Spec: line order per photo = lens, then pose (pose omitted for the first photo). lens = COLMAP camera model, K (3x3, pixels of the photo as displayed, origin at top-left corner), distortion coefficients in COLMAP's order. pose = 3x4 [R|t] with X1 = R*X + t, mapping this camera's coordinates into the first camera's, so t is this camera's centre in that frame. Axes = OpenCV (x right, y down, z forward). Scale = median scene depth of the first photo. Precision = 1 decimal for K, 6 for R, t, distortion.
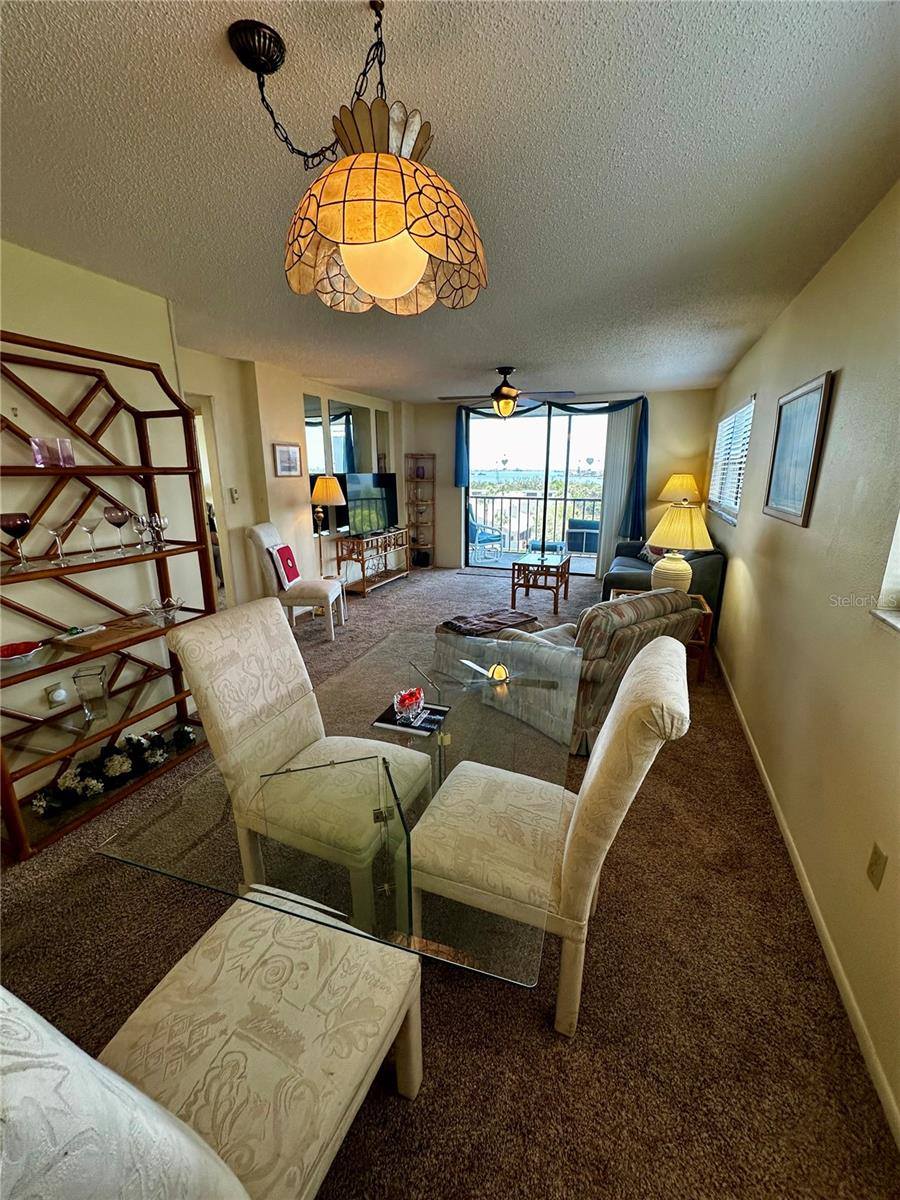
lens RADIAL K [[477.8, 0, 447.2], [0, 477.8, 599.5], [0, 0, 1]] dist [-0.005472, 0.001015]
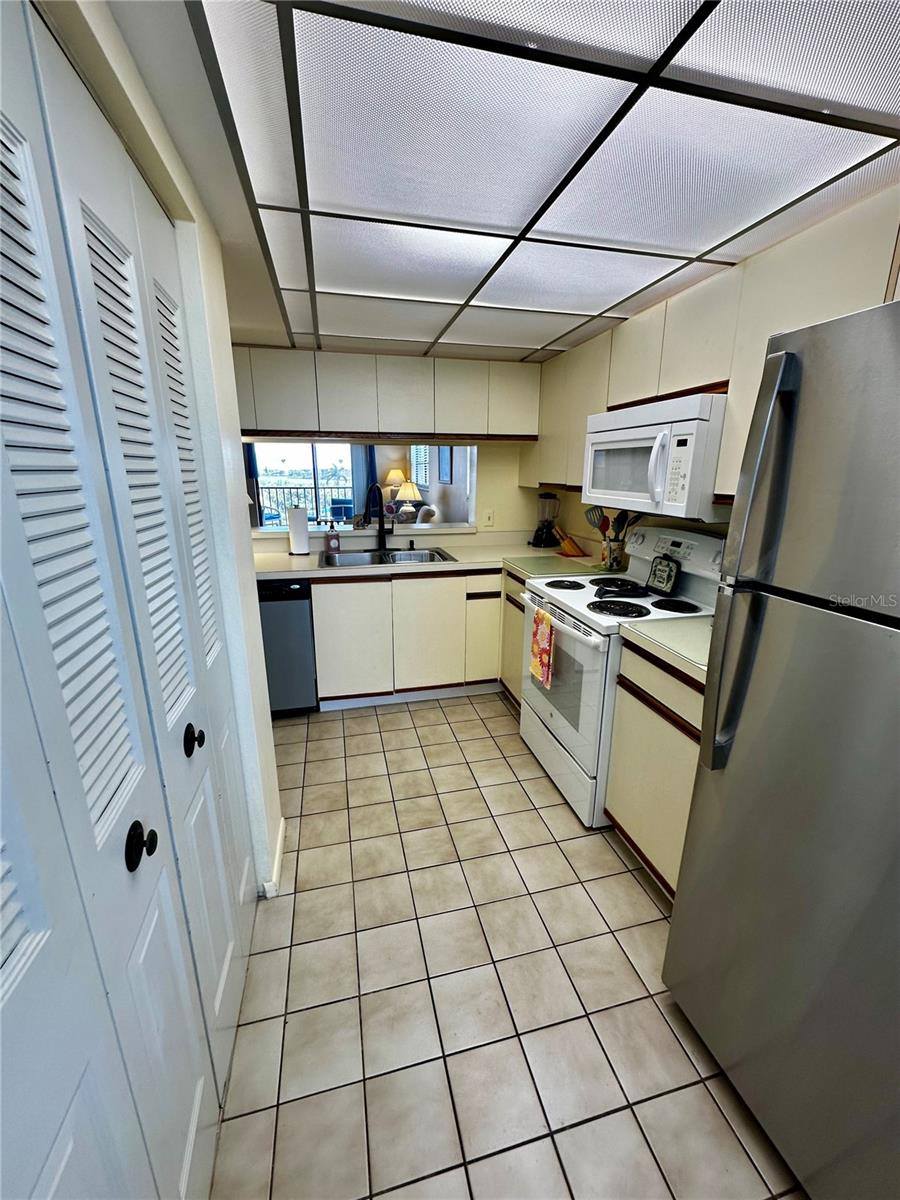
lens RADIAL K [[477.8, 0, 452.4], [0, 477.8, 600.6], [0, 0, 1]] dist [-0.005472, 0.001015]
pose [[0.814828, -0.147714, 0.560567, -0.346850], [0.145825, 0.988125, 0.048411, 0.140787], [-0.561062, 0.042298, 0.826693, -0.488832]]
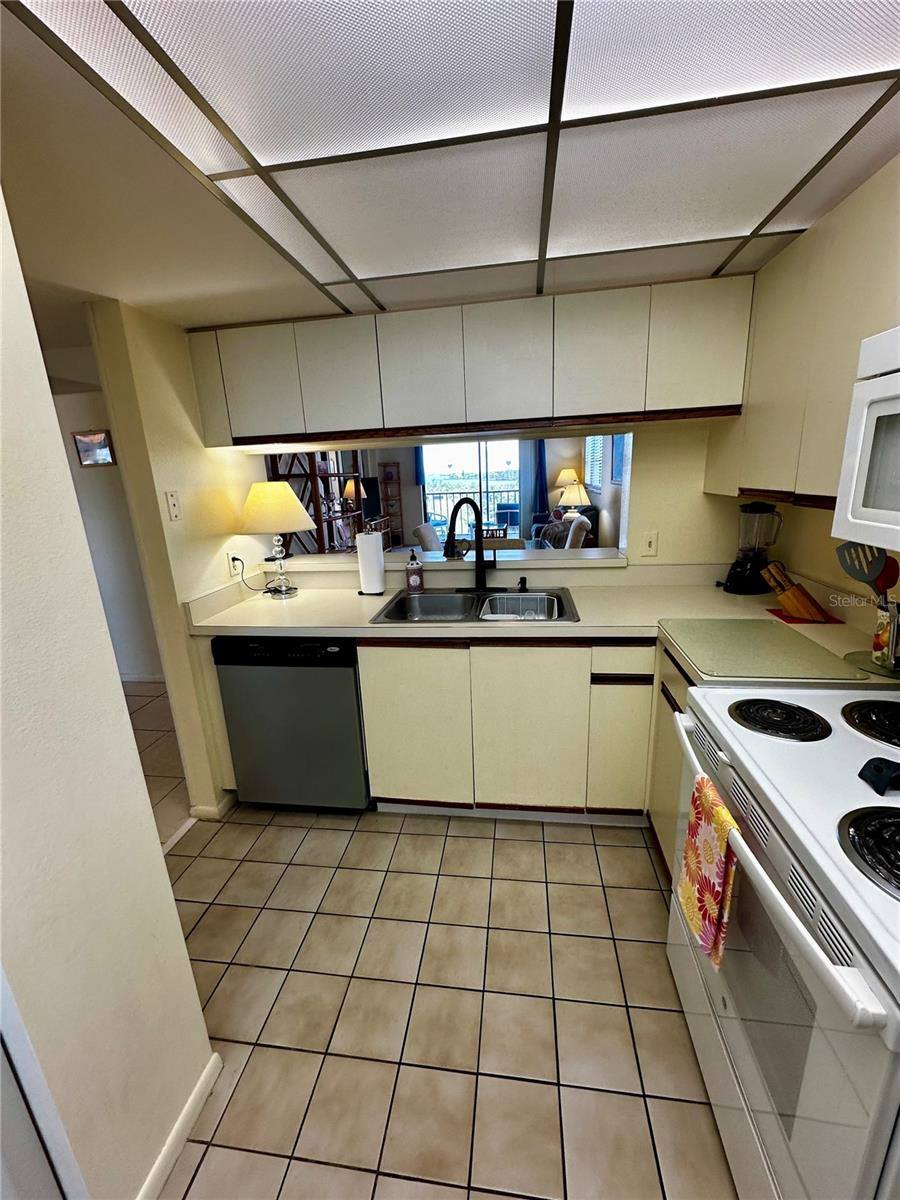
lens RADIAL K [[477.8, 0, 452.3], [0, 477.8, 600.8], [0, 0, 1]] dist [-0.005472, 0.001015]
pose [[0.971892, -0.101115, 0.212608, -0.217514], [0.102917, 0.994687, 0.002606, 0.107256], [-0.211742, 0.019348, 0.977134, -0.380049]]
